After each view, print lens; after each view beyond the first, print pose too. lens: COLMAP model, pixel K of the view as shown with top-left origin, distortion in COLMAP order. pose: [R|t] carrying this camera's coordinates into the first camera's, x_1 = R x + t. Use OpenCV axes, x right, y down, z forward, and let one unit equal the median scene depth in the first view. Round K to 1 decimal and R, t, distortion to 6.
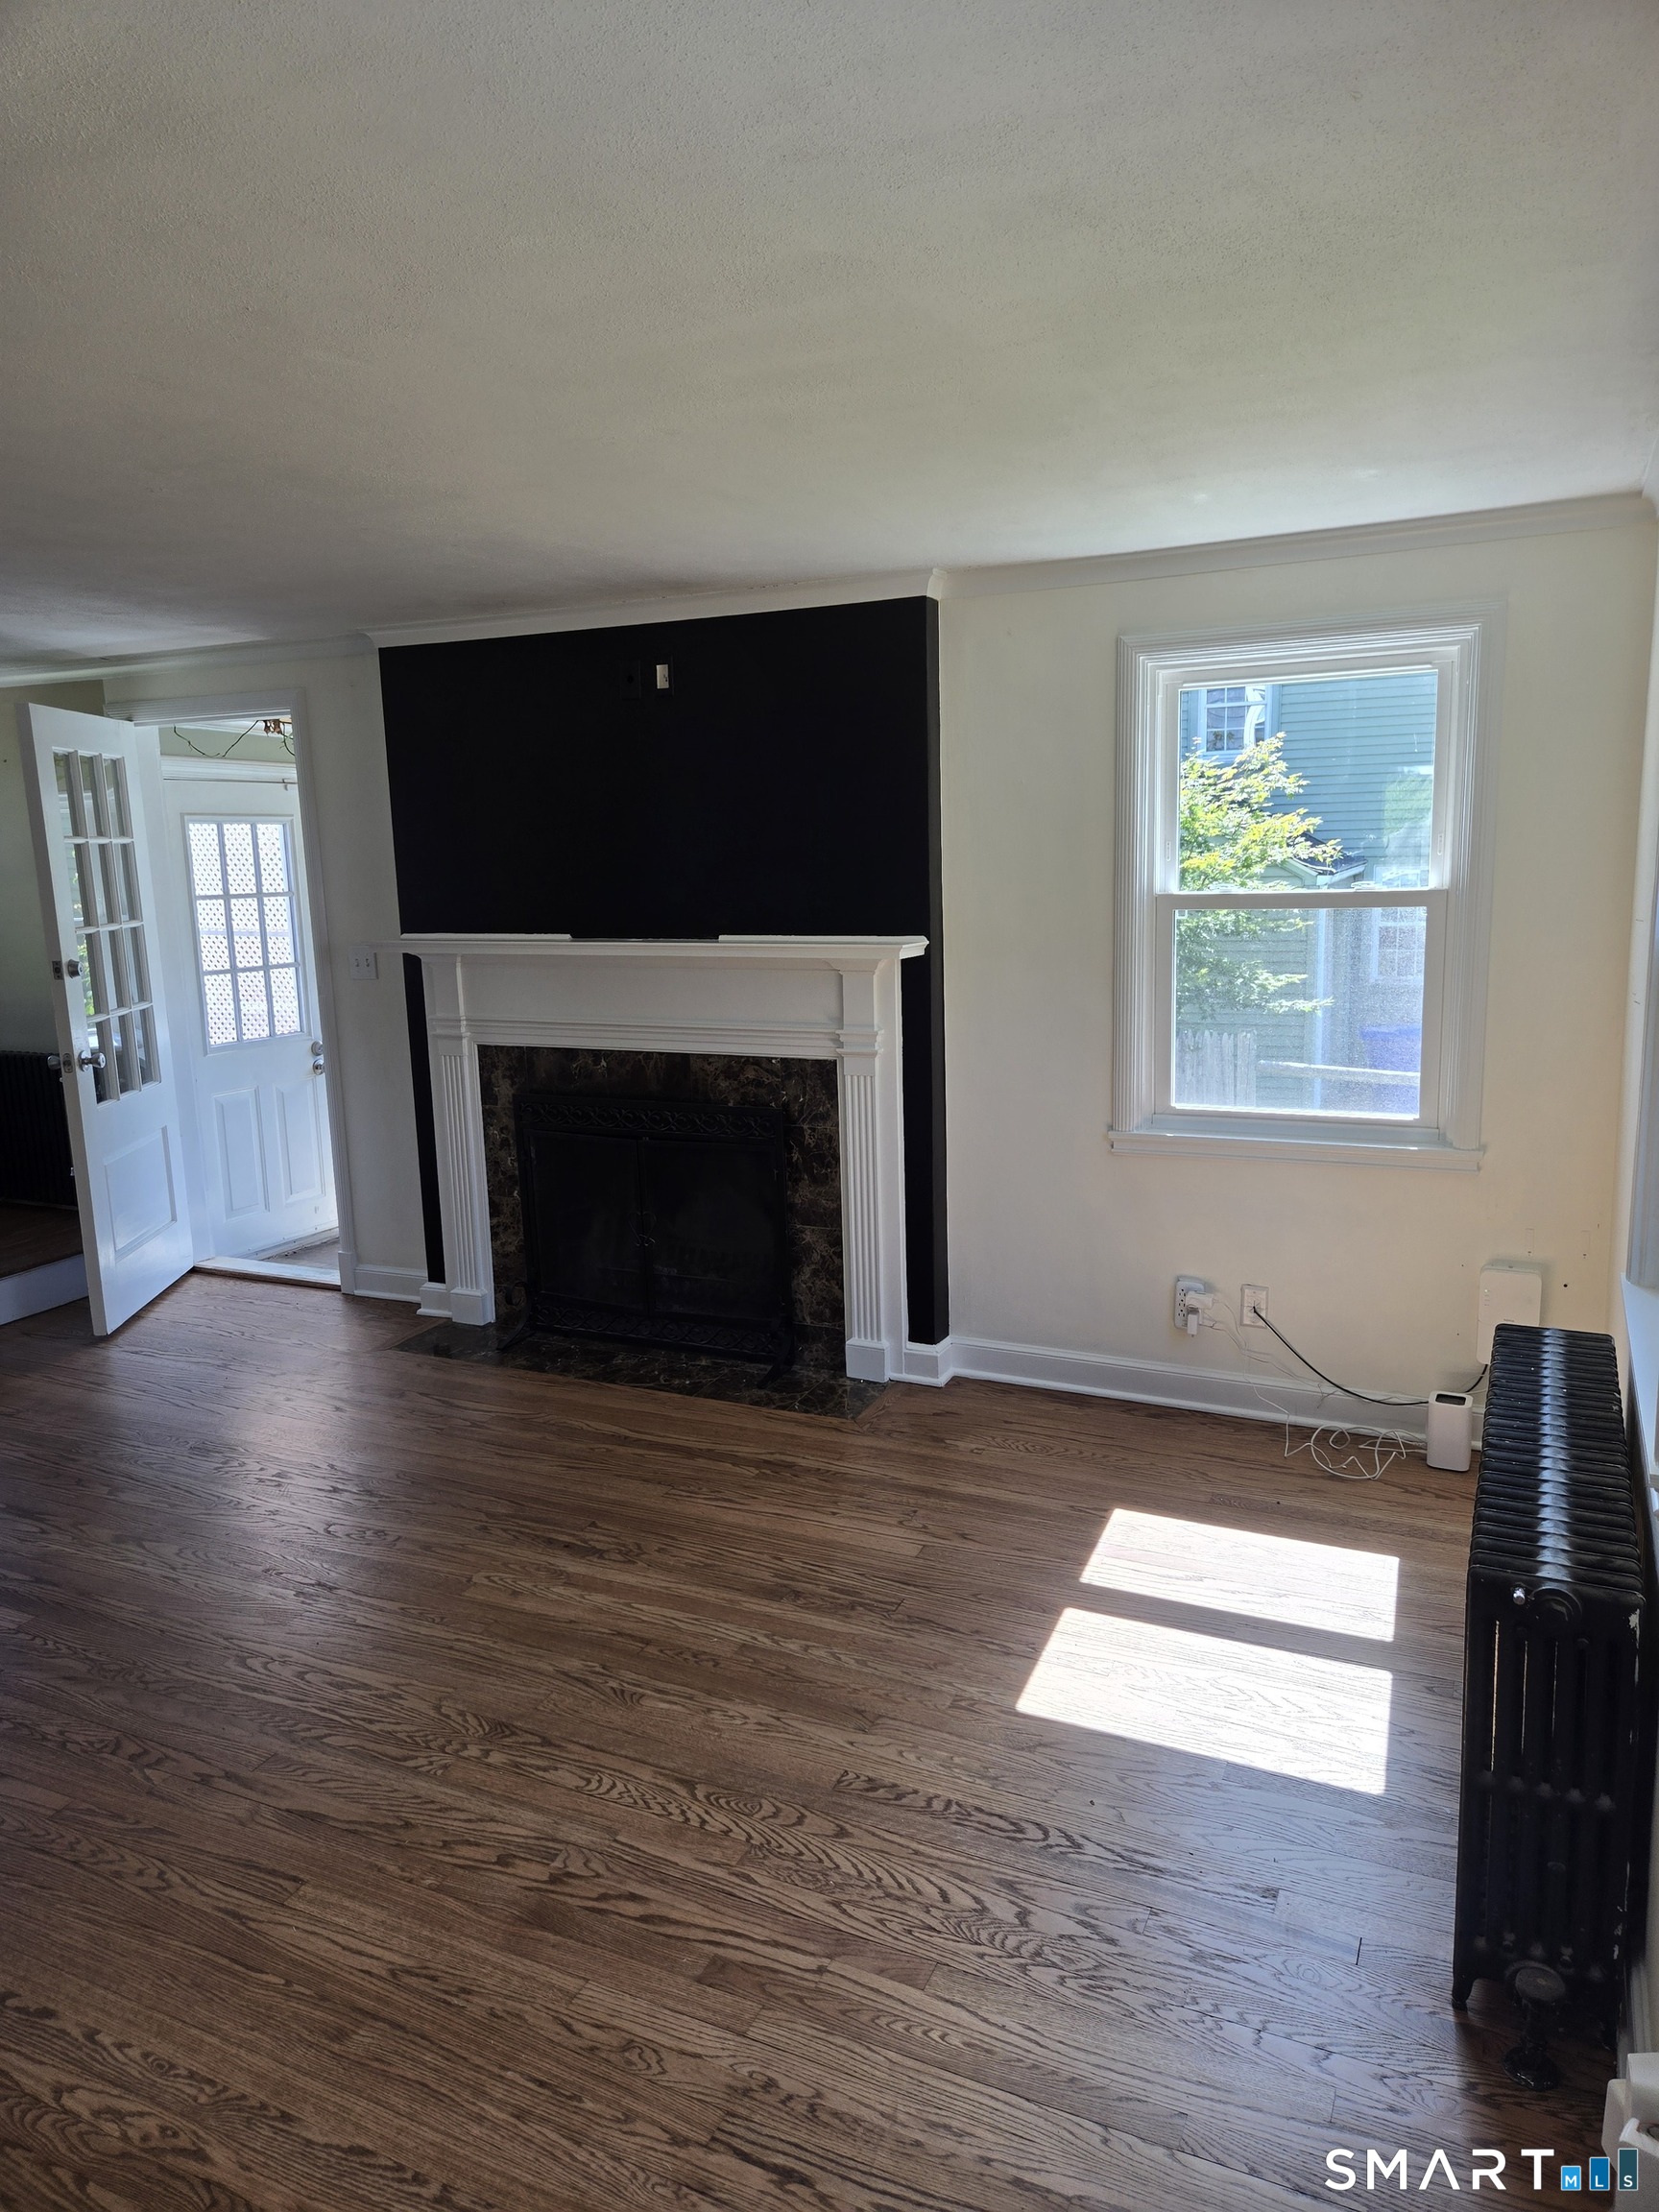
lens RADIAL K [[1466.0, 0, 821.0], [0, 1466.0, 1089.6], [0, 0, 1]] dist [0.058863, -0.051264]
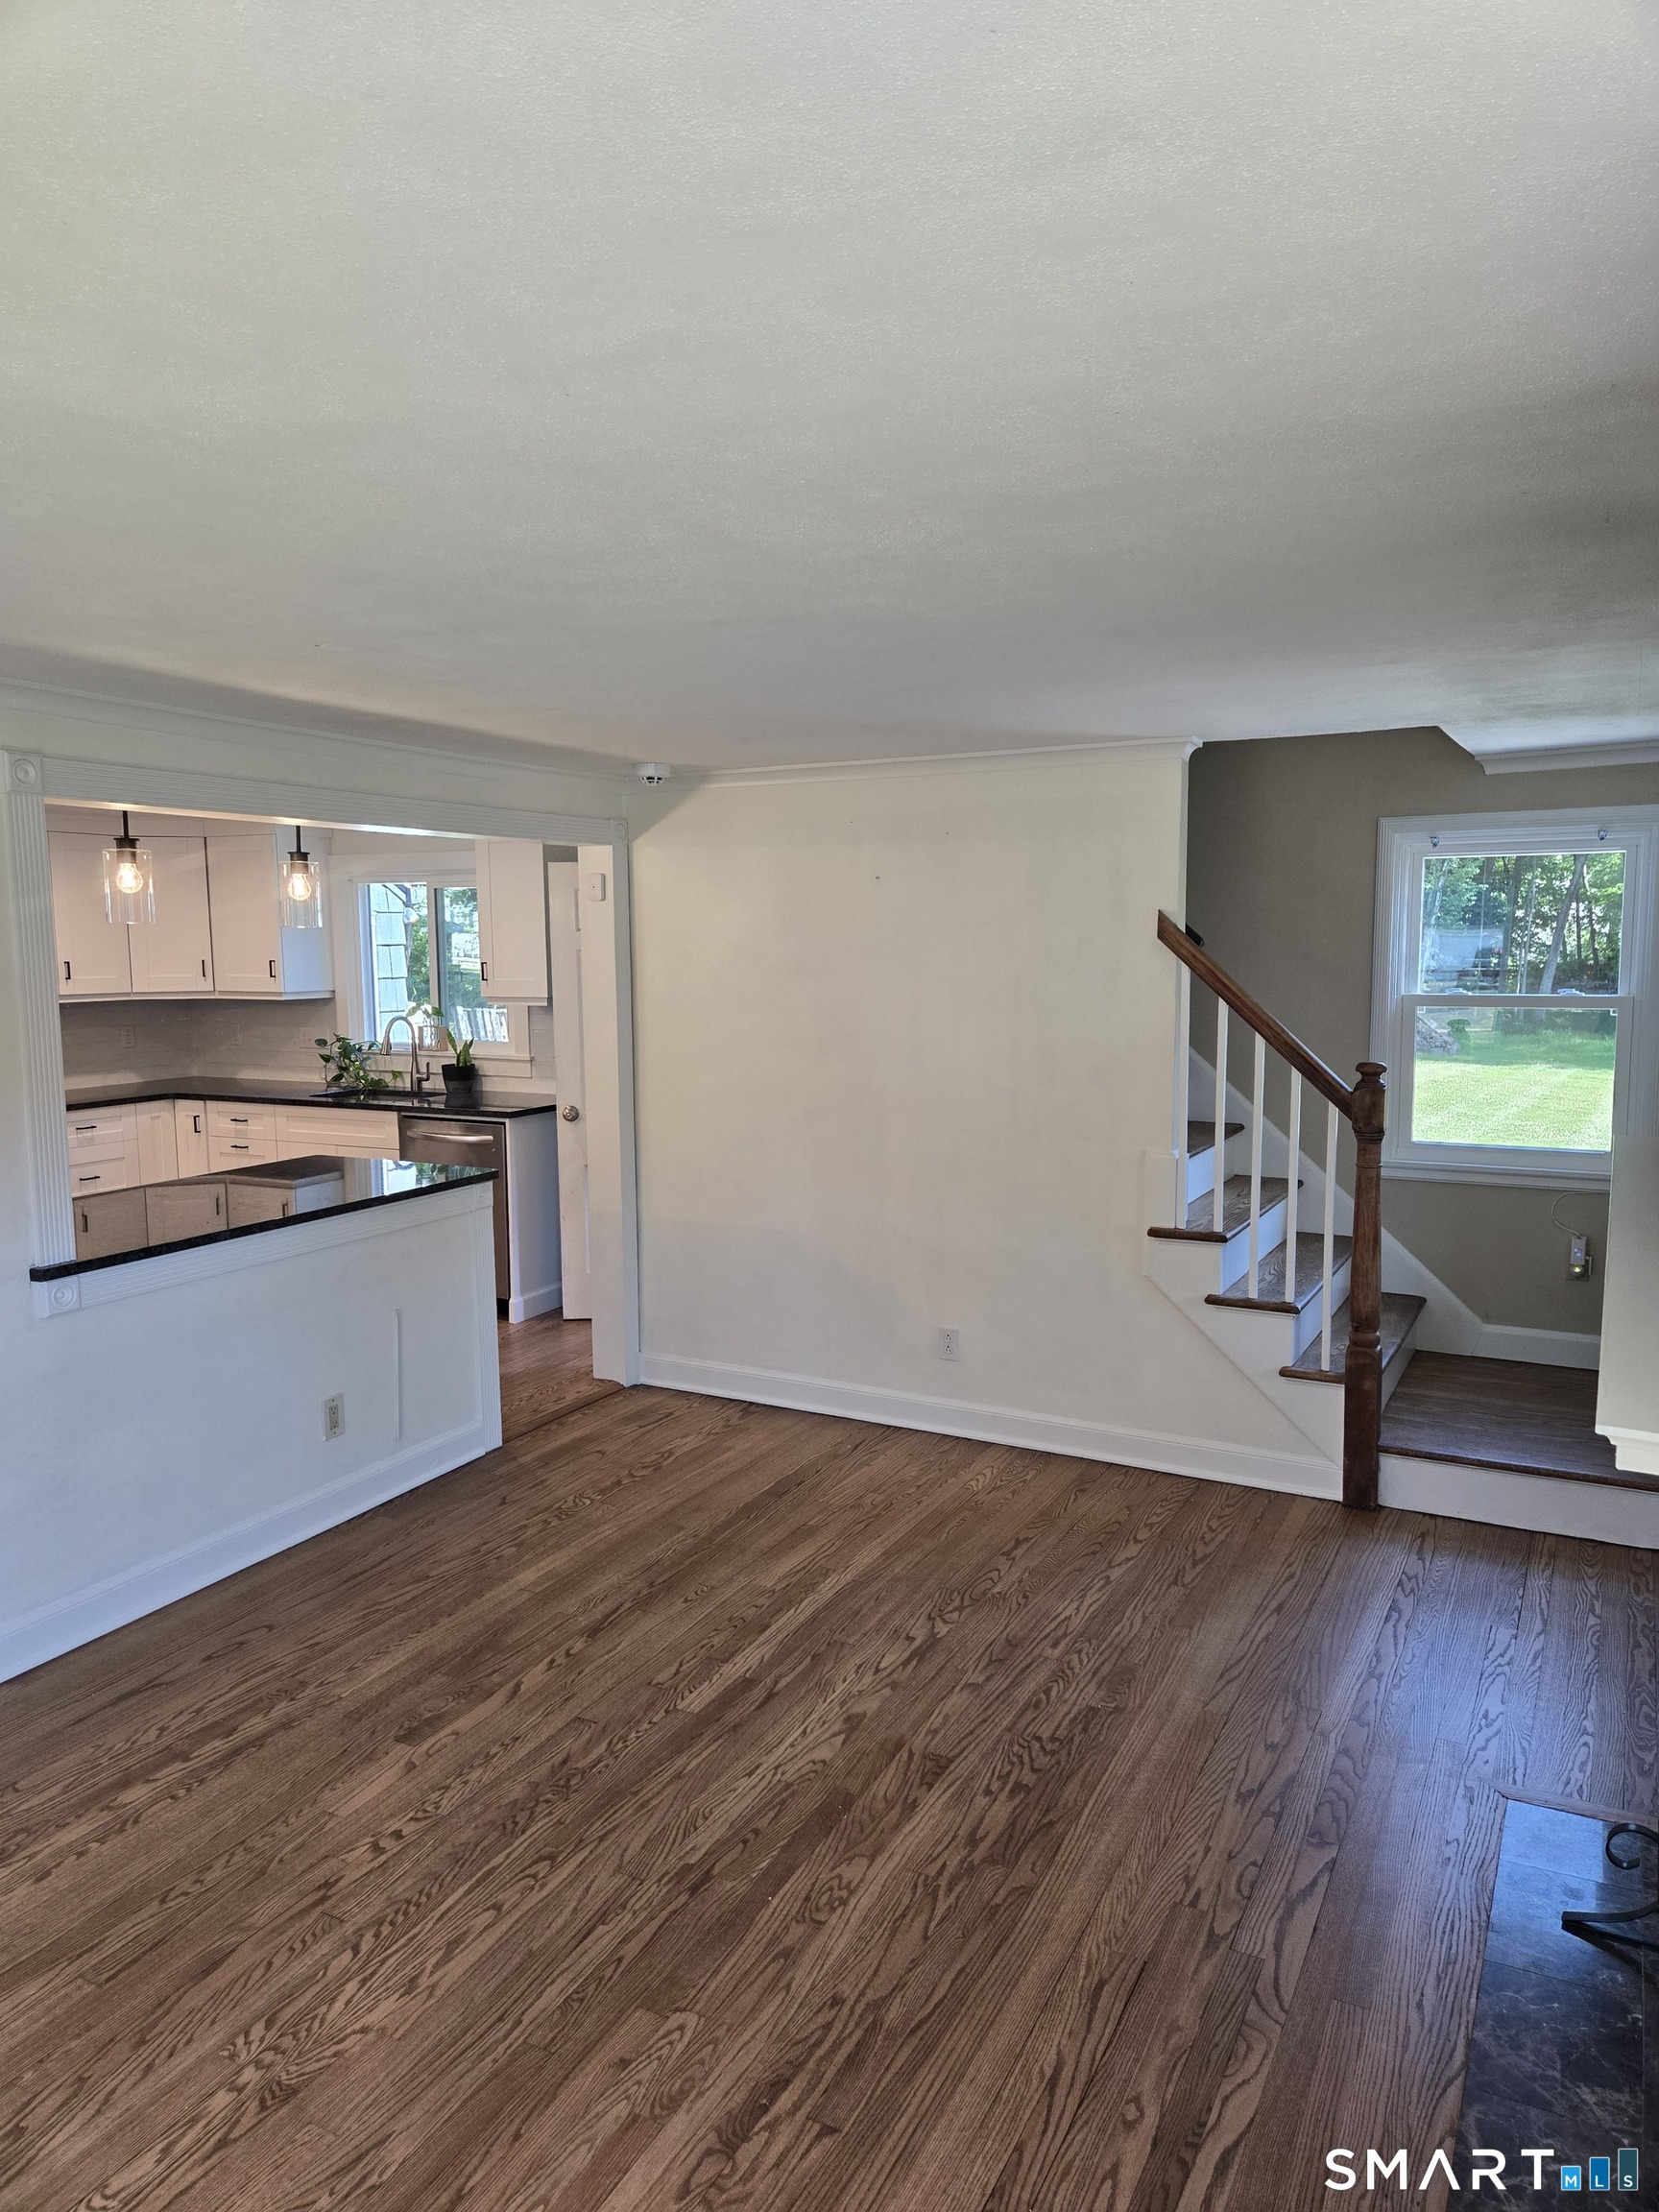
lens RADIAL K [[1481.3, 0, 833.0], [0, 1481.3, 1119.9], [0, 0, 1]] dist [0.075242, -0.053398]
pose [[-0.047061, 0.150849, -0.987436, 0.312887], [-0.155100, 0.975439, 0.156408, -0.162149], [0.986777, 0.160512, -0.022509, 0.760559]]
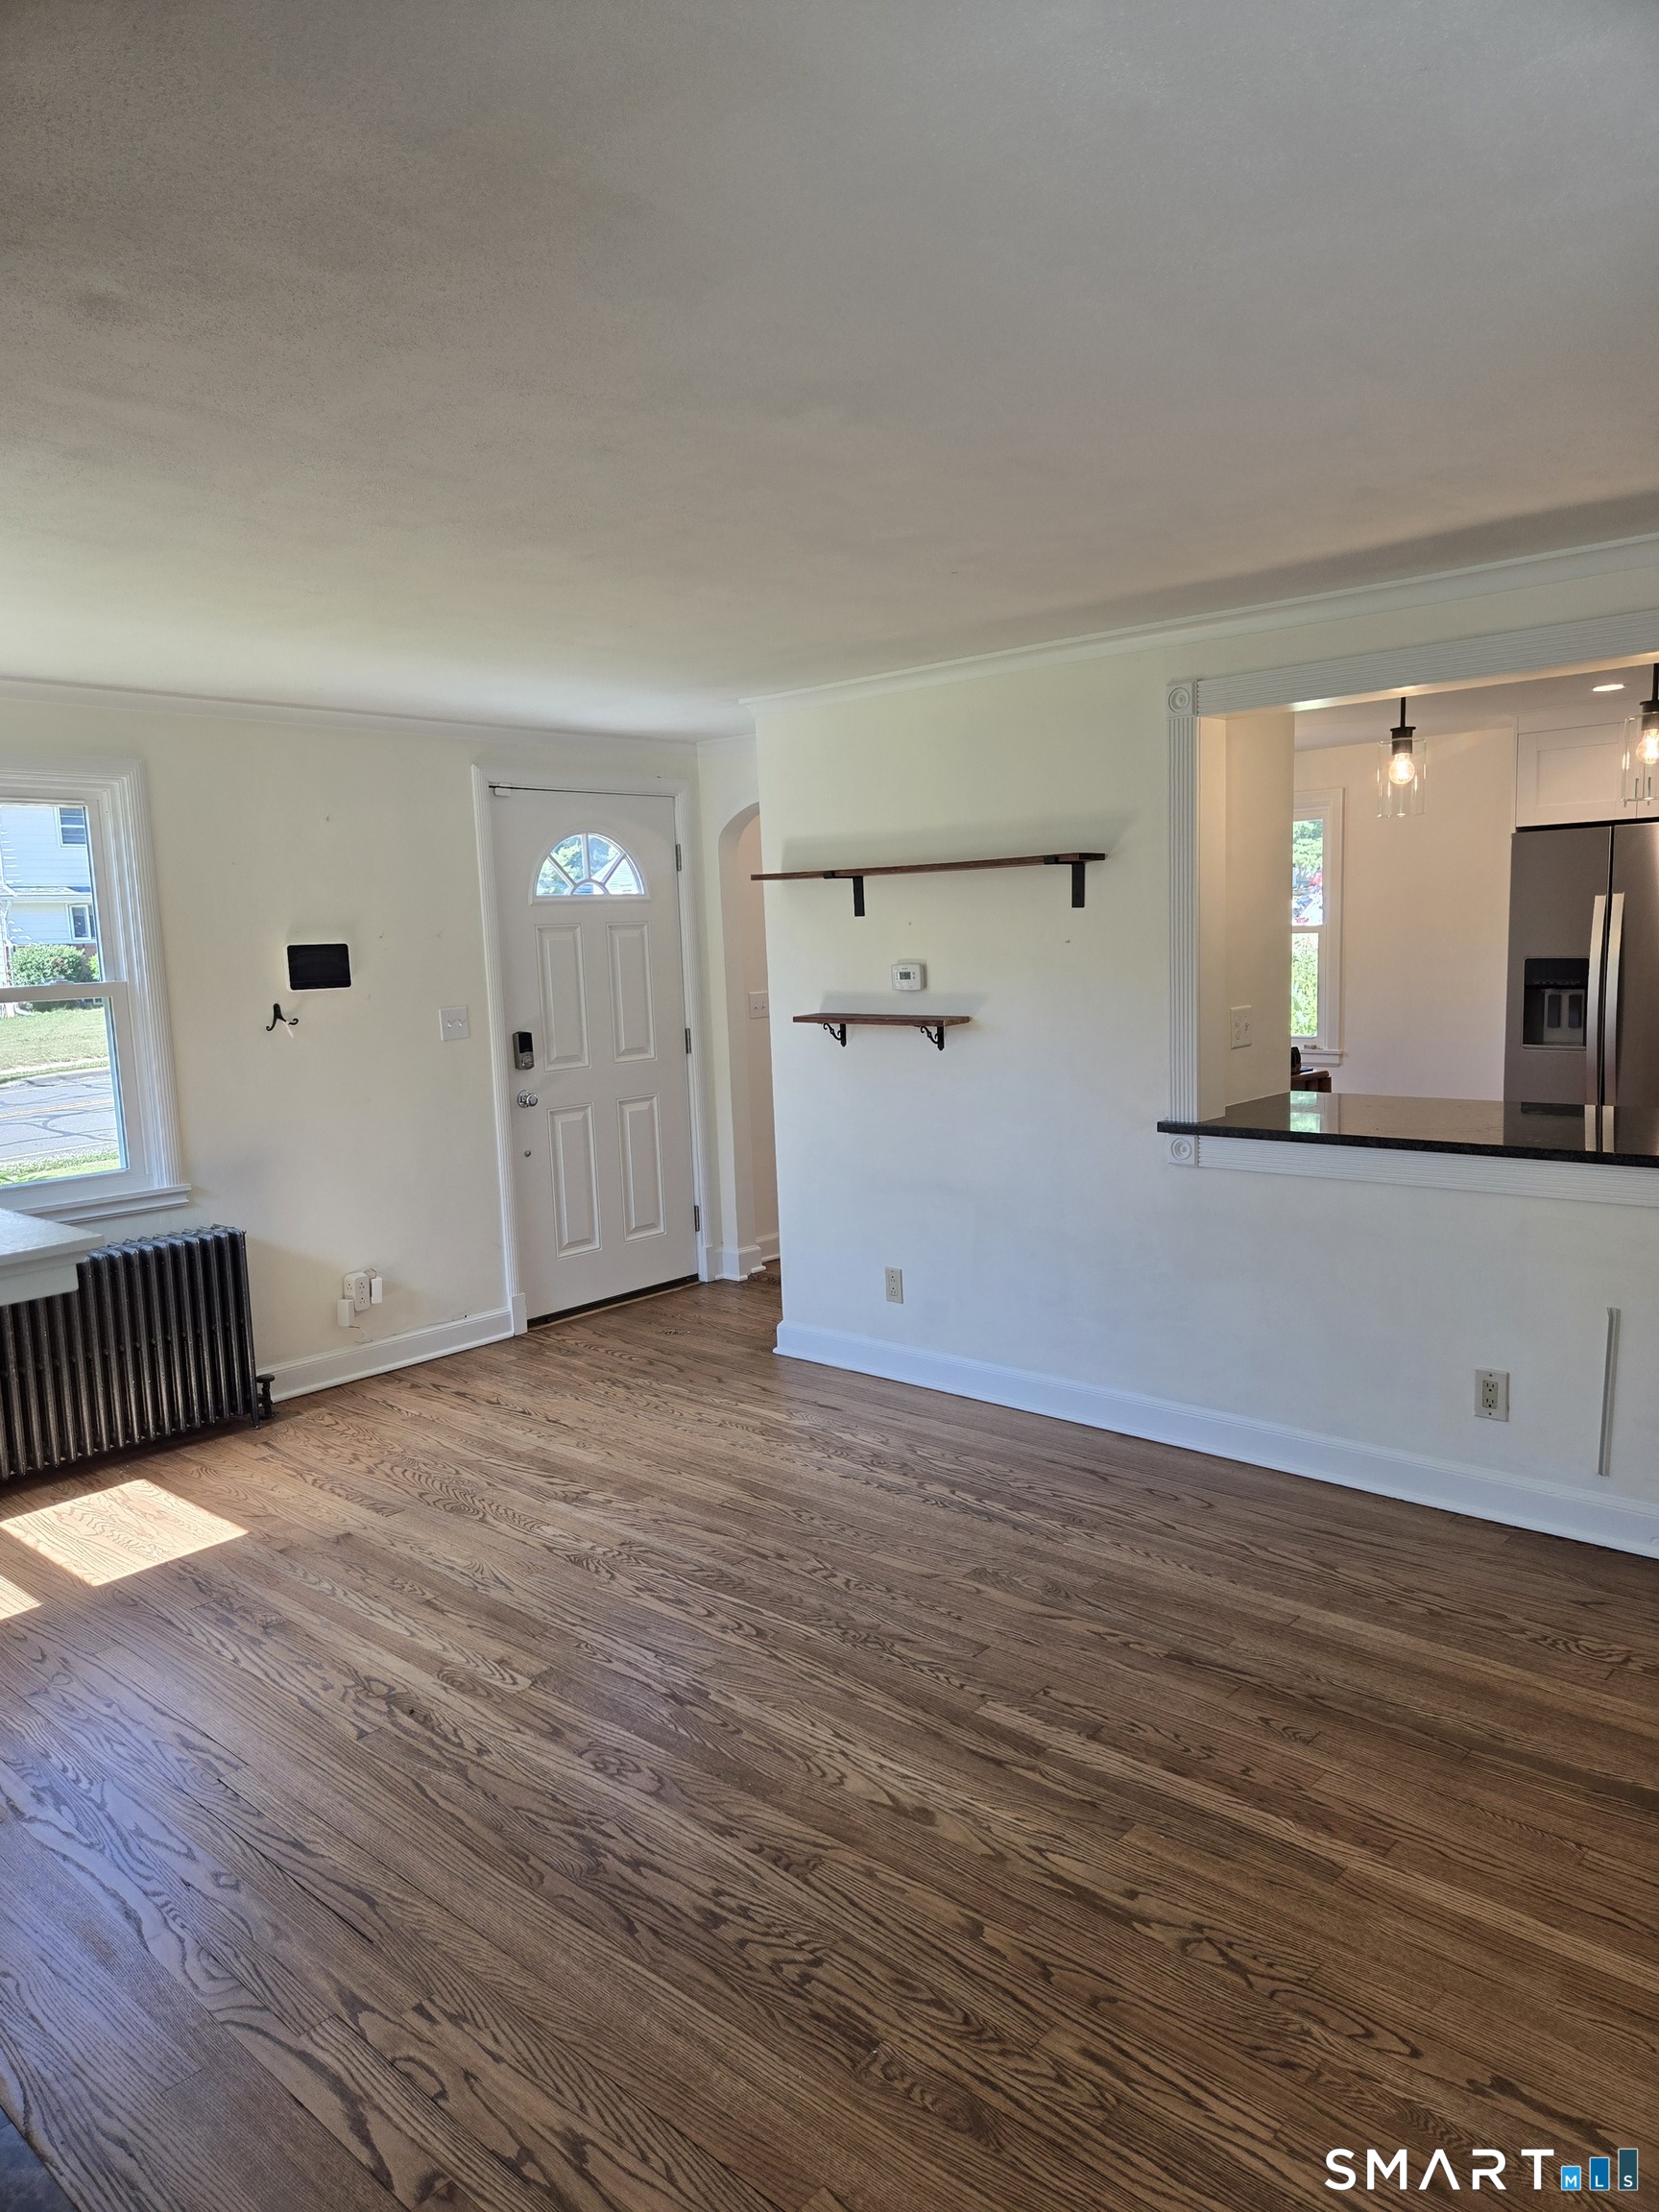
lens RADIAL K [[1481.3, 0, 833.0], [0, 1481.3, 1119.9], [0, 0, 1]] dist [0.075242, -0.053398]
pose [[-0.953737, 0.022049, 0.299832, -0.525692], [0.108758, 0.955067, 0.275714, -0.181115], [-0.280280, 0.295568, -0.913281, 1.266393]]
